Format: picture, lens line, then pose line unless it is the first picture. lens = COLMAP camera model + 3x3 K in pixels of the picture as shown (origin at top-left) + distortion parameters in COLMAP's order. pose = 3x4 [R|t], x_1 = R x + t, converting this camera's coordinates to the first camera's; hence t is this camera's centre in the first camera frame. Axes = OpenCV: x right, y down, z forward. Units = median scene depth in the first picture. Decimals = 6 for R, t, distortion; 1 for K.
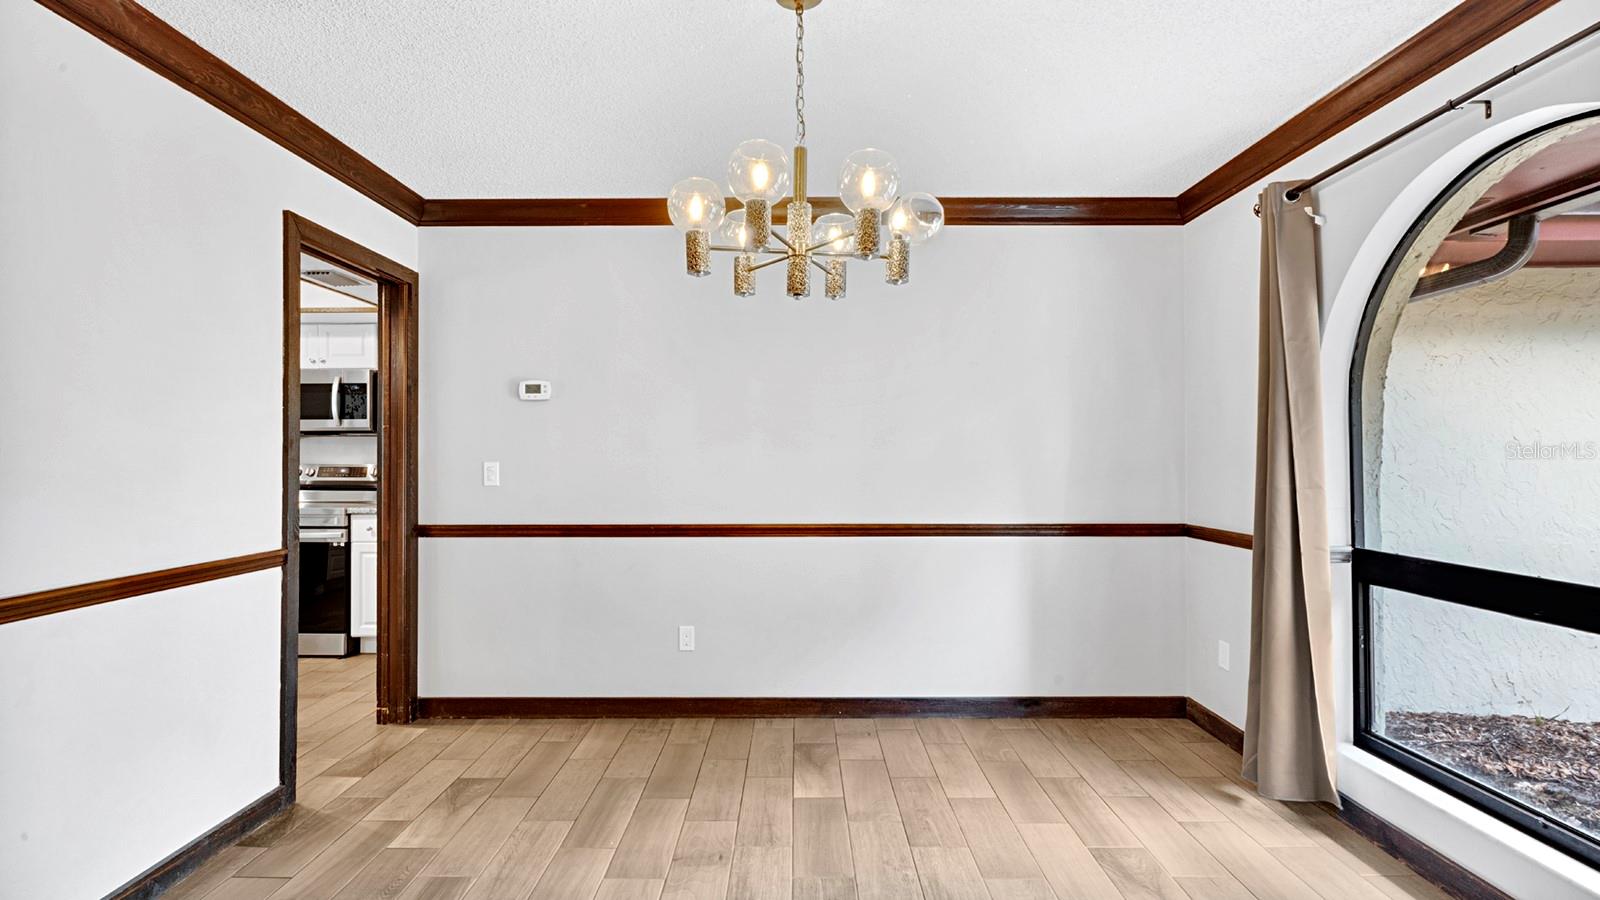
lens RADIAL K [[752.7, 0, 793.3], [0, 752.7, 445.4], [0, 0, 1]] dist [-0.000141, 0.001099]
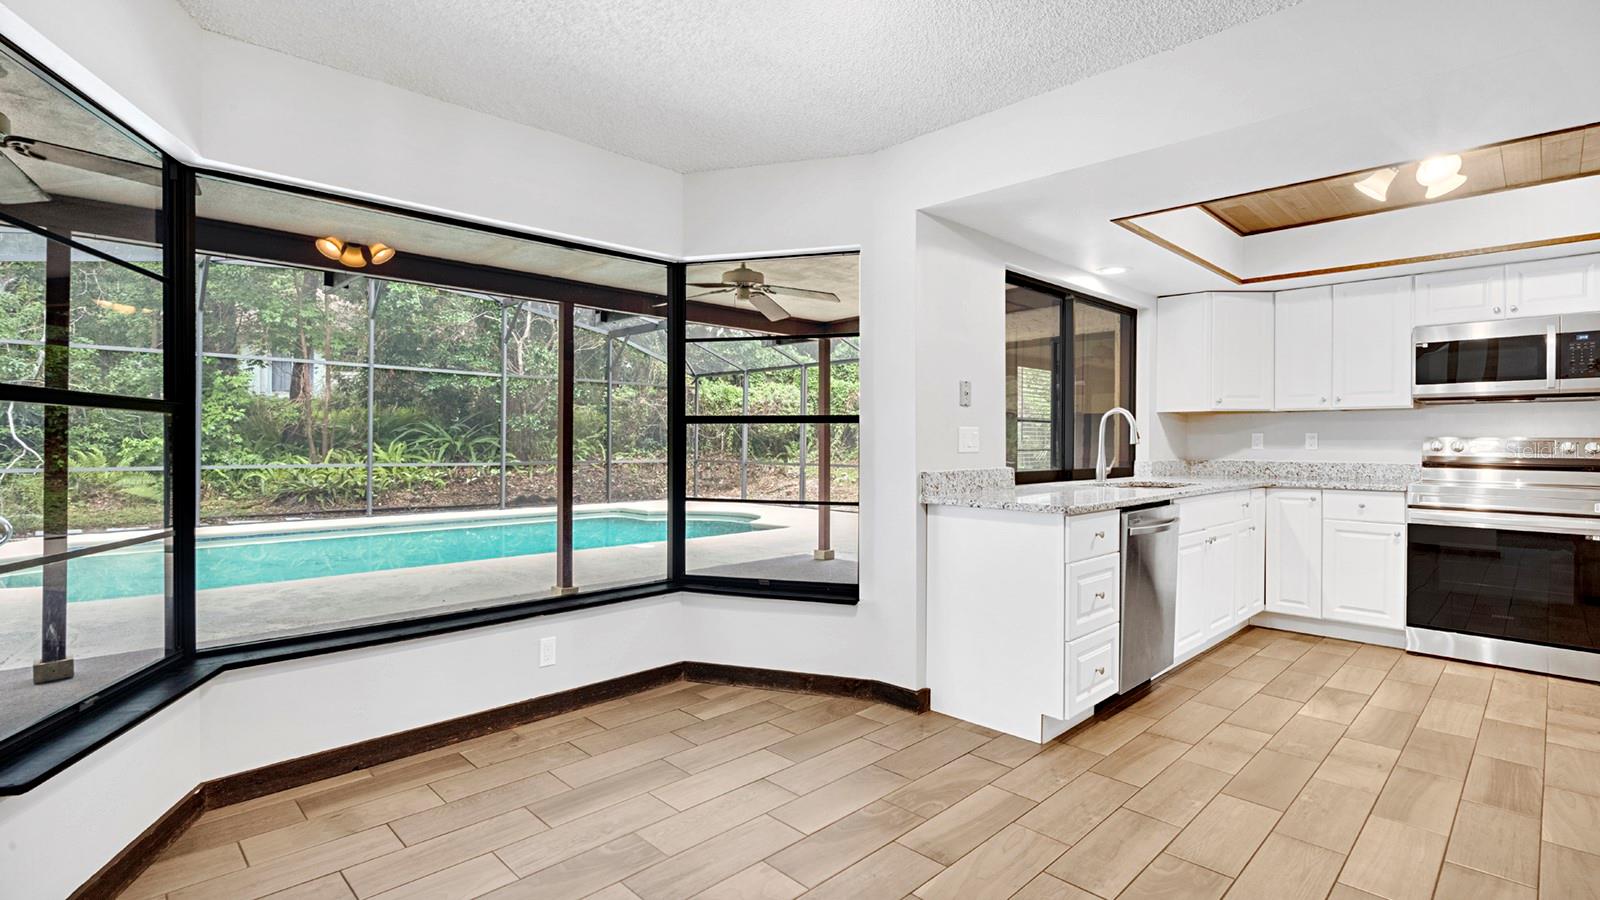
lens RADIAL K [[752.7, 0, 793.4], [0, 752.7, 439.7], [0, 0, 1]] dist [-0.000141, 0.001099]
pose [[0.711228, 0.010898, -0.702877, -0.616663], [-0.005520, 0.999936, 0.009918, 0.025615], [0.702940, -0.003174, 0.711242, -0.126075]]
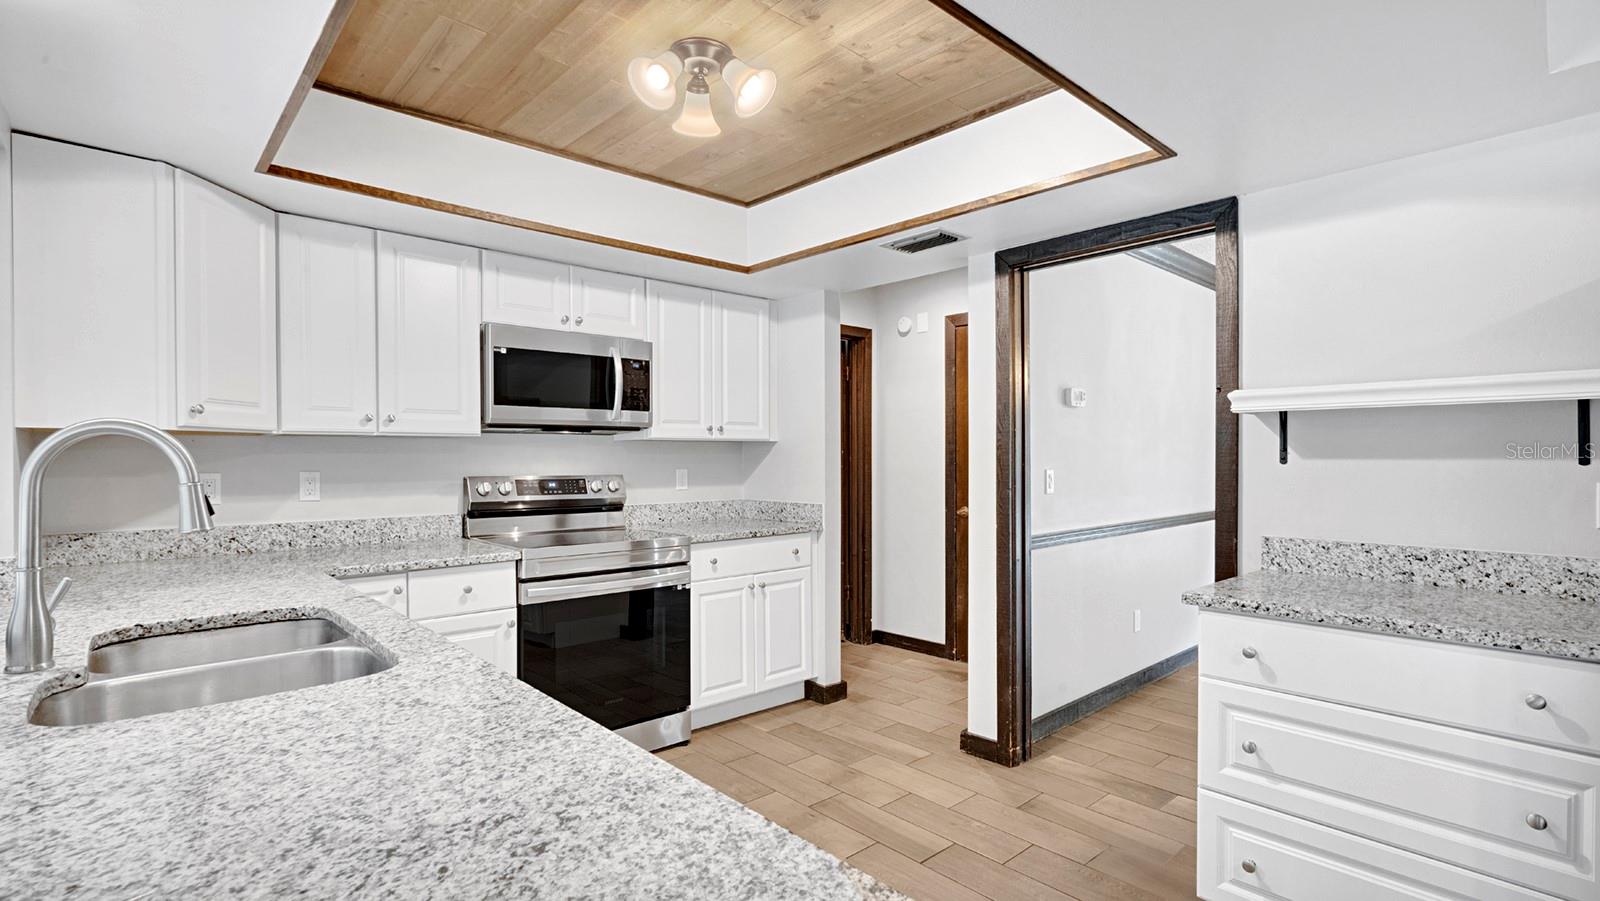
lens RADIAL K [[752.7, 0, 788.8], [0, 752.7, 464.5], [0, 0, 1]] dist [-0.000141, 0.001099]
pose [[0.732713, 0.000641, 0.680537, -0.962147], [-0.009163, 0.999918, 0.008924, 0.007850], [-0.680476, -0.012775, 0.732659, 0.386695]]
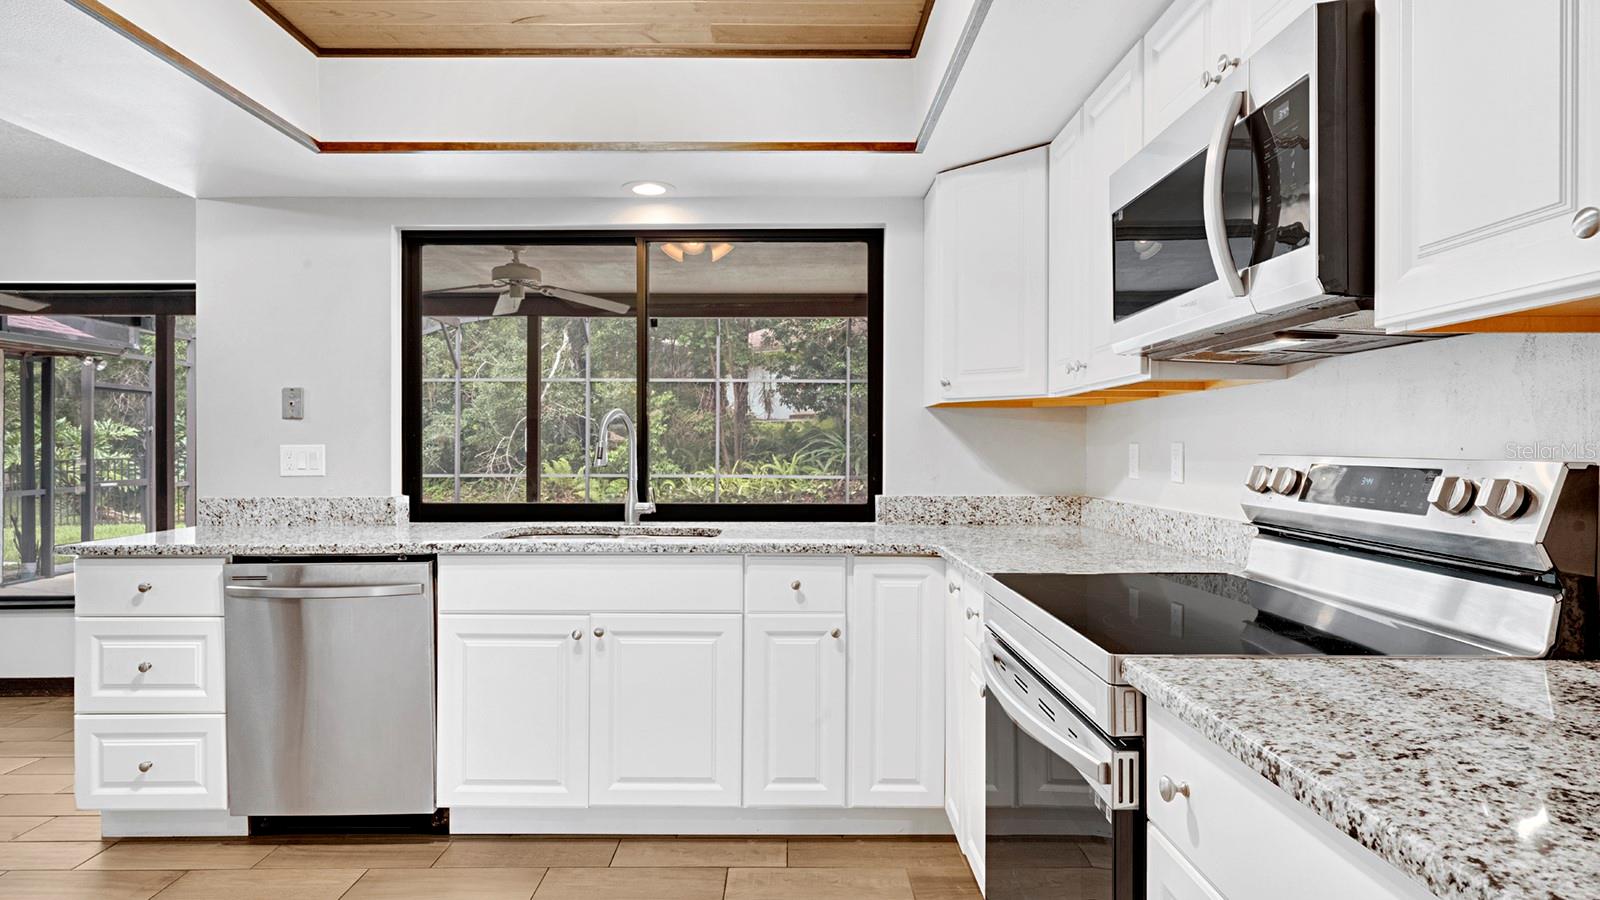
lens RADIAL K [[885.3, 0, 795.4], [0, 885.3, 445.4], [0, 0, 1]] dist [0.003186, 0.000313]
pose [[0.021697, 0.006018, -0.999746, -0.317732], [0.007362, 0.999954, 0.006179, 0.019204], [0.999737, -0.007494, 0.021652, 0.853979]]
